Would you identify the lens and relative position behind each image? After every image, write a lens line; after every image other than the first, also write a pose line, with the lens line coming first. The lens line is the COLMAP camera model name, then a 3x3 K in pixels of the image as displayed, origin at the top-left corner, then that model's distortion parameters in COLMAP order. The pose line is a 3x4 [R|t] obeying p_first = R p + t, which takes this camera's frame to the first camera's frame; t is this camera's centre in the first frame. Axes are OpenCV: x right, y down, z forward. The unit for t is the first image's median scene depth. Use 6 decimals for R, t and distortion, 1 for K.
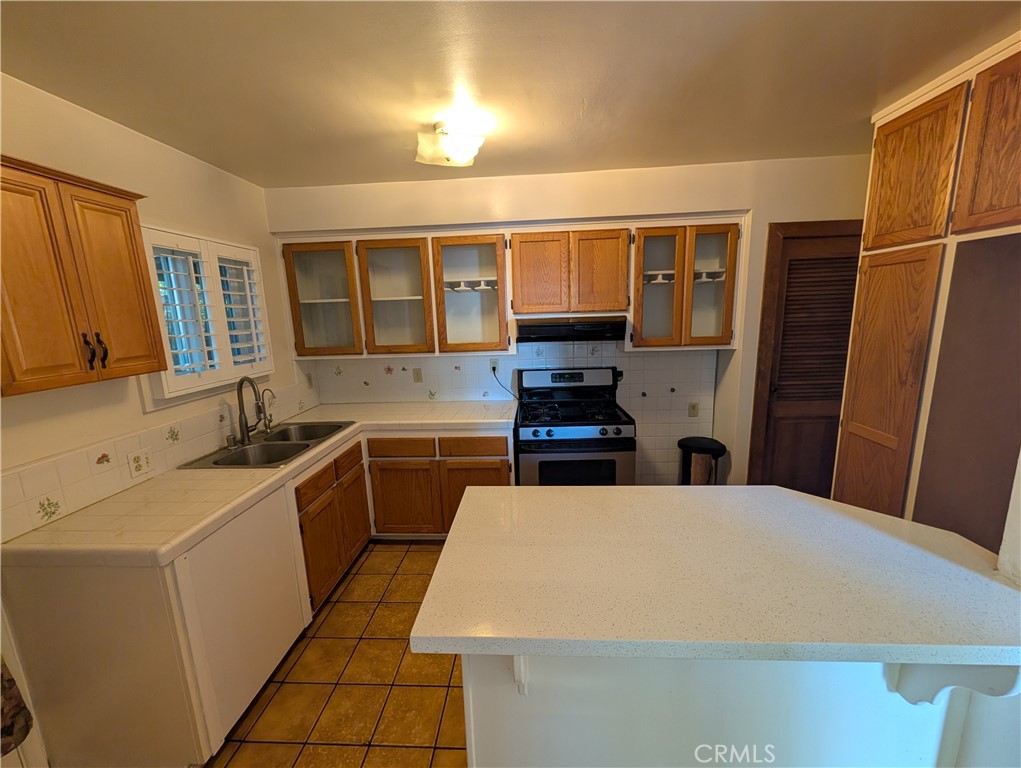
lens RADIAL K [[404.4, 0, 512.1], [0, 404.4, 384.8], [0, 0, 1]] dist [0.002004, 0.000544]
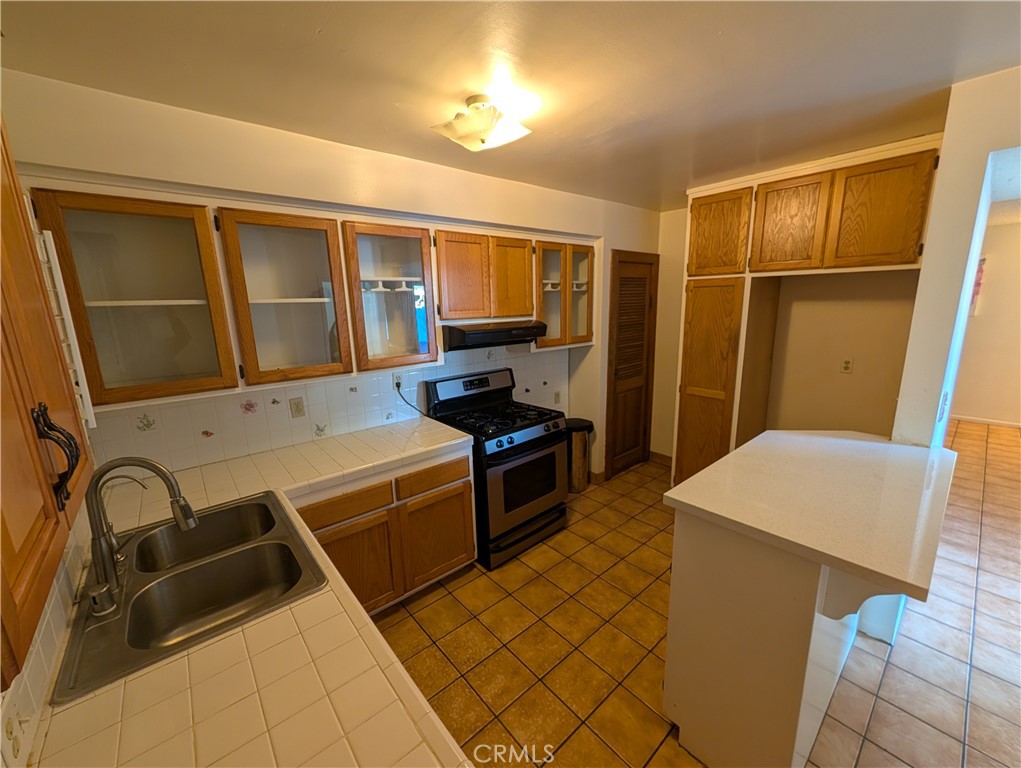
lens RADIAL K [[404.4, 0, 511.2], [0, 404.4, 385.1], [0, 0, 1]] dist [0.002004, 0.000544]
pose [[0.722435, -0.126915, 0.679692, -0.525377], [0.126677, 0.990666, 0.050337, -0.060101], [-0.679736, 0.049736, 0.731769, 0.253590]]
